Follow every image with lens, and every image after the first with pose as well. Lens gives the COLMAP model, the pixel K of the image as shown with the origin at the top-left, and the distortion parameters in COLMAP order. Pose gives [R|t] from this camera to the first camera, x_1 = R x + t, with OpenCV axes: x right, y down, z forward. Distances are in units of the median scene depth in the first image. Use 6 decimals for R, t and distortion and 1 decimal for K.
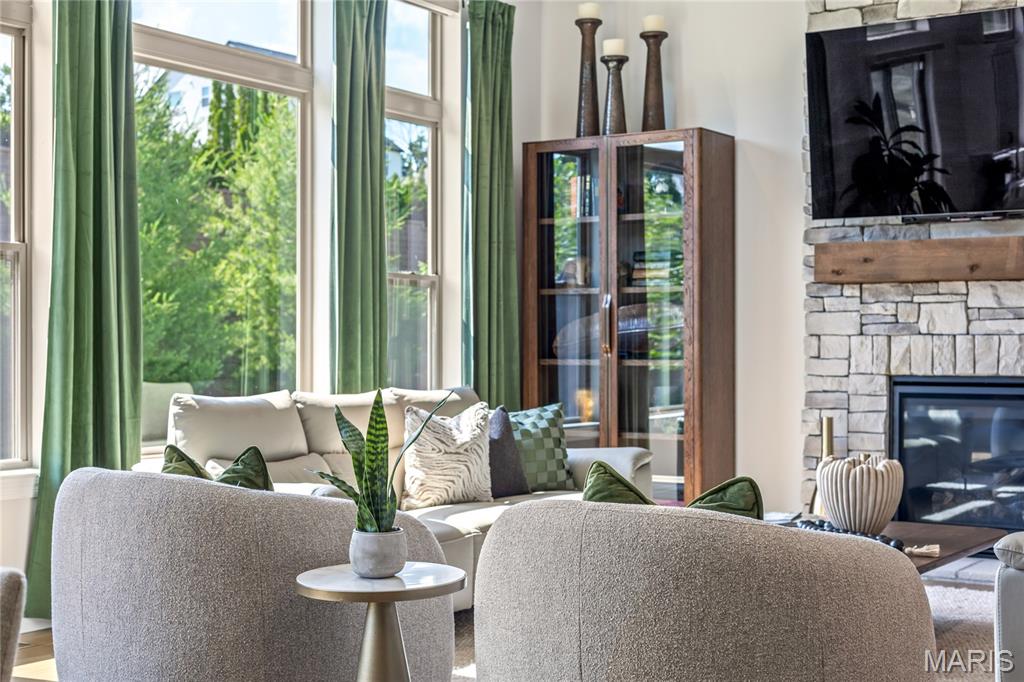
lens RADIAL K [[1510.8, 0, 518.2], [0, 1510.8, 348.9], [0, 0, 1]] dist [-0.001438, 0.000000]
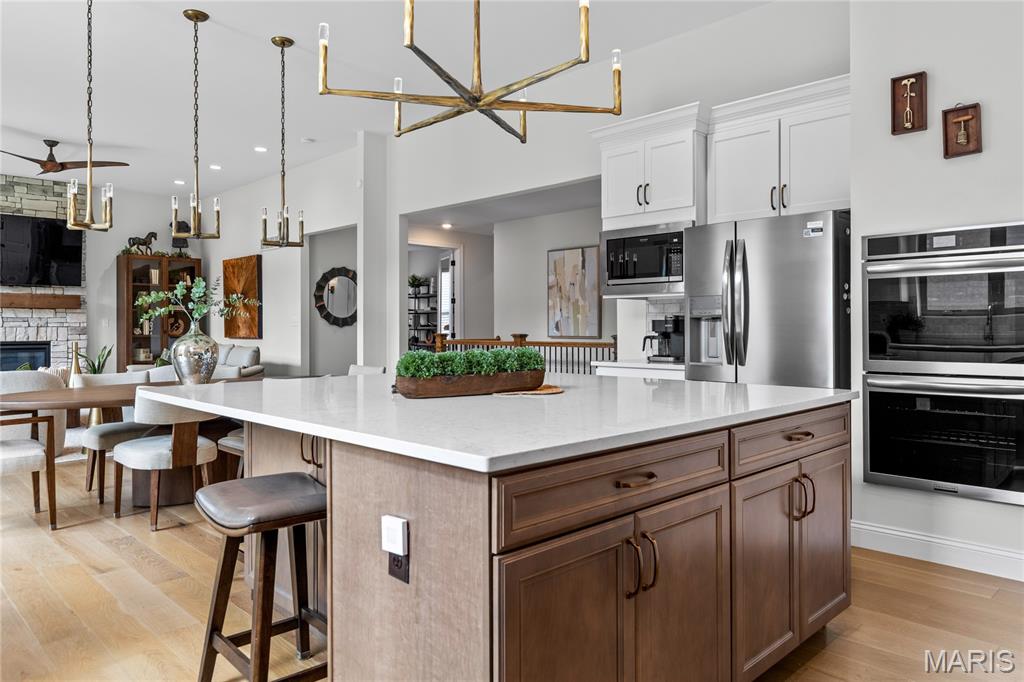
lens RADIAL K [[701.3, 0, 518.1], [0, 701.3, 333.5], [0, 0, 1]] dist [0.010640, -0.011676]
pose [[0.233377, -0.011041, 0.972324, -0.720123], [0.002753, 0.999939, 0.010694, -0.008476], [-0.972382, 0.000181, 0.233393, -0.226004]]
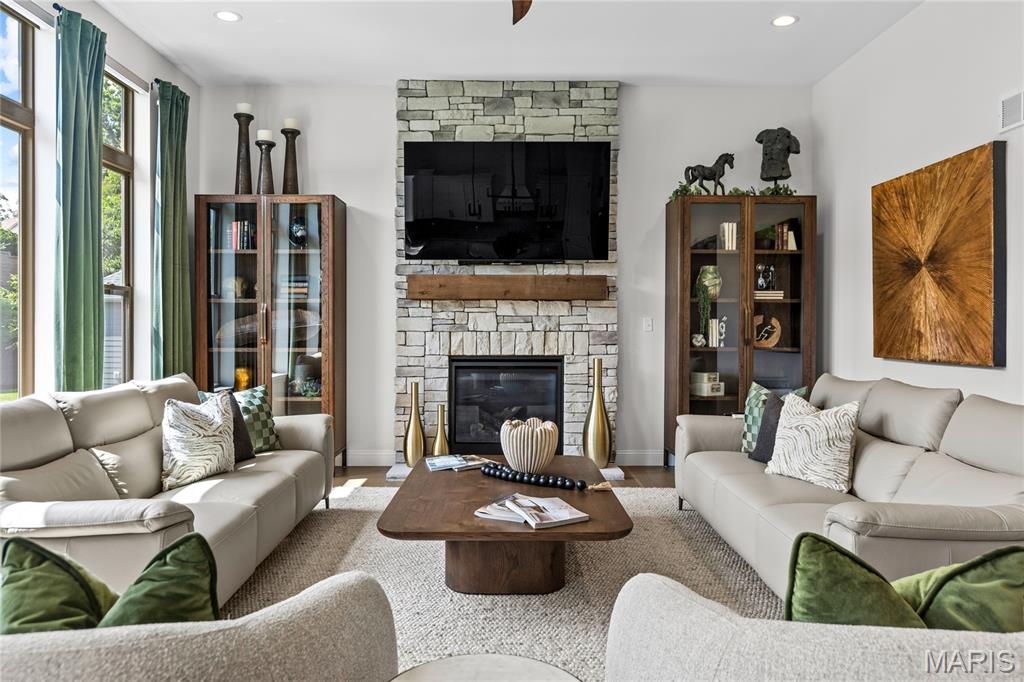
lens RADIAL K [[701.3, 0, 508.7], [0, 701.3, 326.1], [0, 0, 1]] dist [0.010640, -0.011676]
pose [[0.839144, 0.000157, 0.543909, -0.117564], [-0.000160, 1.000000, -0.000041, -0.014769], [-0.543909, -0.000052, 0.839144, 0.316228]]
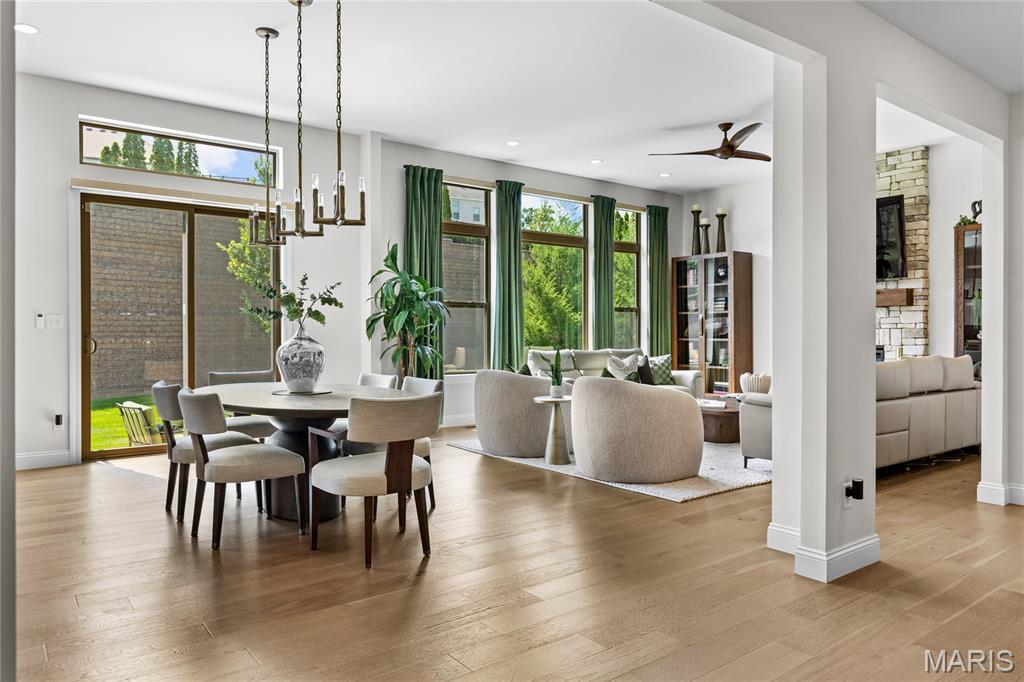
lens RADIAL K [[701.3, 0, 525.6], [0, 701.3, 333.3], [0, 0, 1]] dist [0.010640, -0.011676]
pose [[0.945958, -0.002688, -0.324277, 0.176224], [0.003121, 0.999995, 0.000817, -0.004402], [0.324273, -0.001785, 0.945962, -0.288927]]
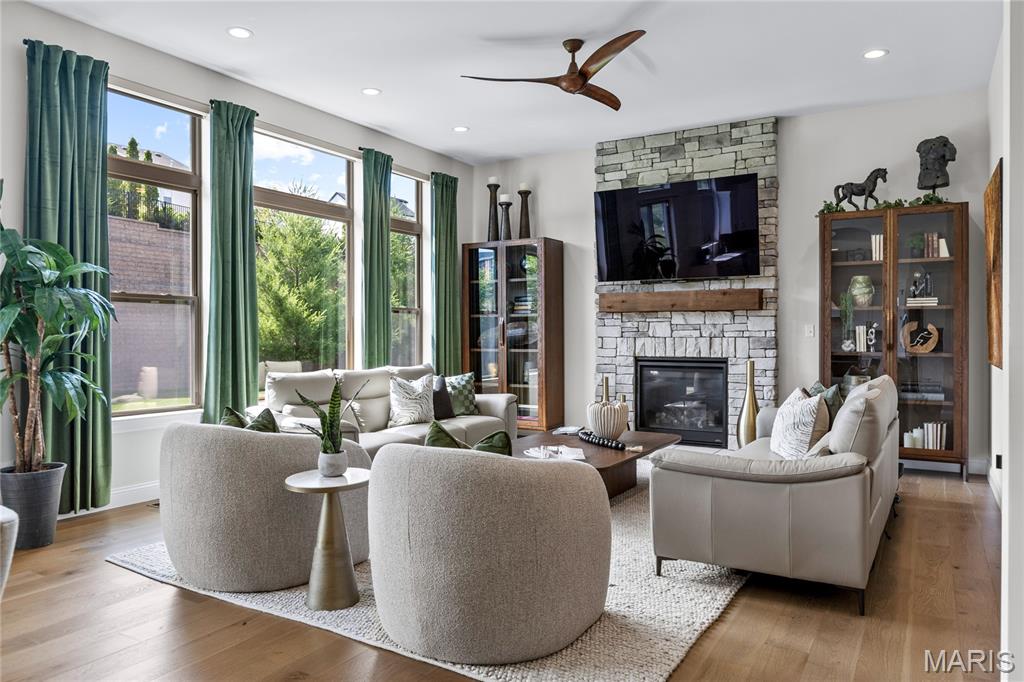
lens RADIAL K [[701.3, 0, 521.8], [0, 701.3, 332.5], [0, 0, 1]] dist [0.010640, -0.011676]
pose [[0.999336, -0.003266, 0.036288, 0.054389], [0.003330, 0.999993, -0.001691, -0.014570], [-0.036282, 0.001810, 0.999340, 0.040356]]
